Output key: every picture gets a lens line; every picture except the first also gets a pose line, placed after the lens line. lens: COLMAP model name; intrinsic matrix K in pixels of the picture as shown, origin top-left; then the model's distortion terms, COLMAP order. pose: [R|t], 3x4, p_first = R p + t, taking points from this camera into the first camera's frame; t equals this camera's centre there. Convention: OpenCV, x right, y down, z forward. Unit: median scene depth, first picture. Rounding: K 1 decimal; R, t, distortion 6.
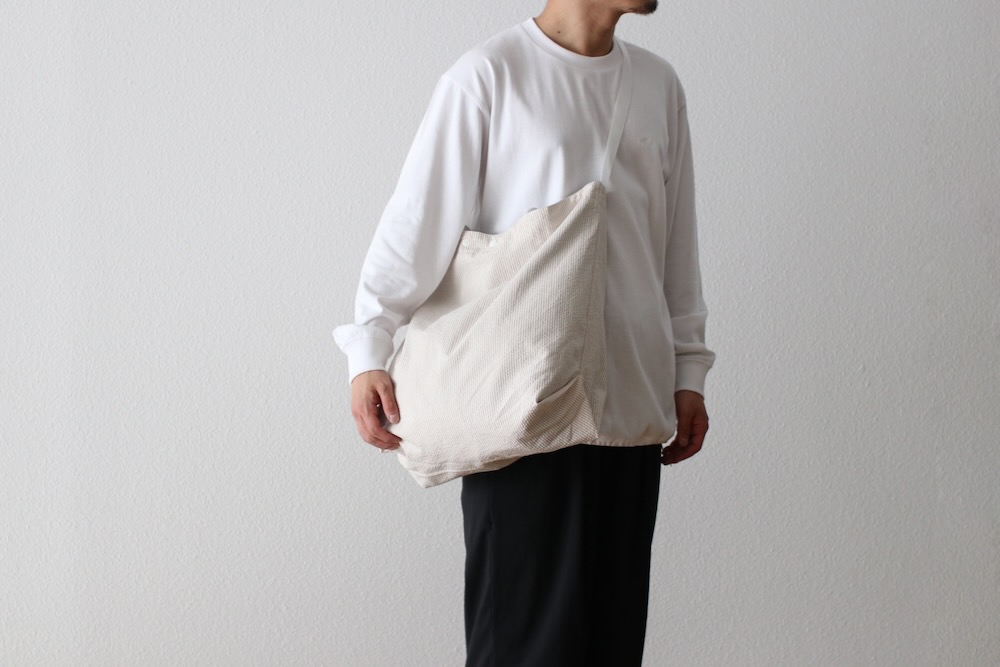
lens RADIAL K [[2385.7, 0, 490.8], [0, 2385.7, 334.0], [0, 0, 1]] dist [-0.144376, 0.000000]
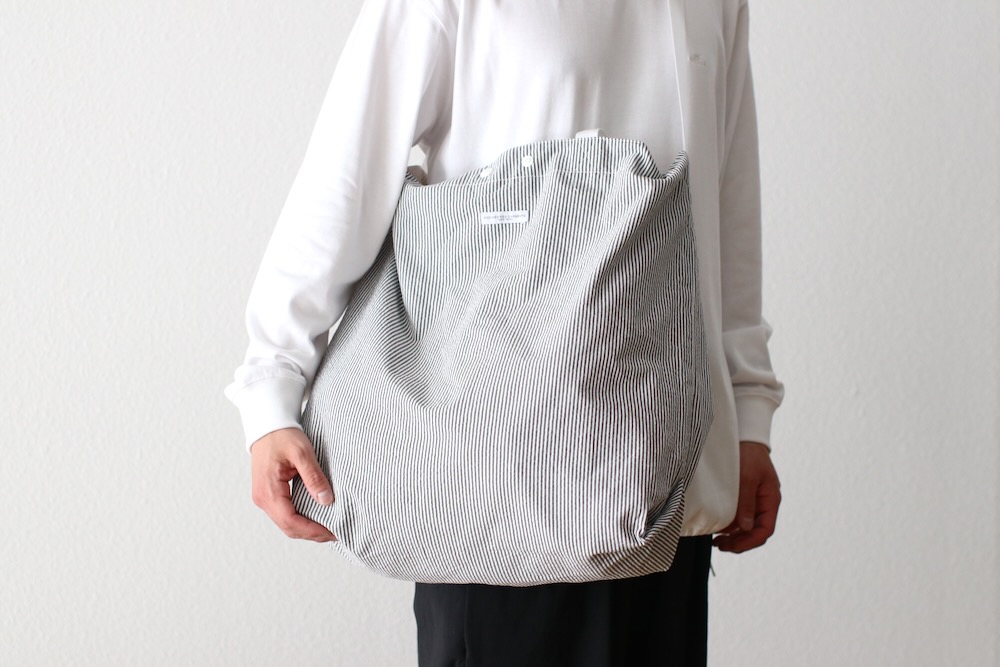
lens RADIAL K [[2385.7, 0, 500.5], [0, 2385.7, 328.7], [0, 0, 1]] dist [-0.144376, 0.000000]
pose [[0.991791, -0.005611, 0.127747, -0.051398], [0.005916, 0.999980, -0.002007, -0.004685], [-0.127733, 0.002746, 0.991805, 0.296550]]
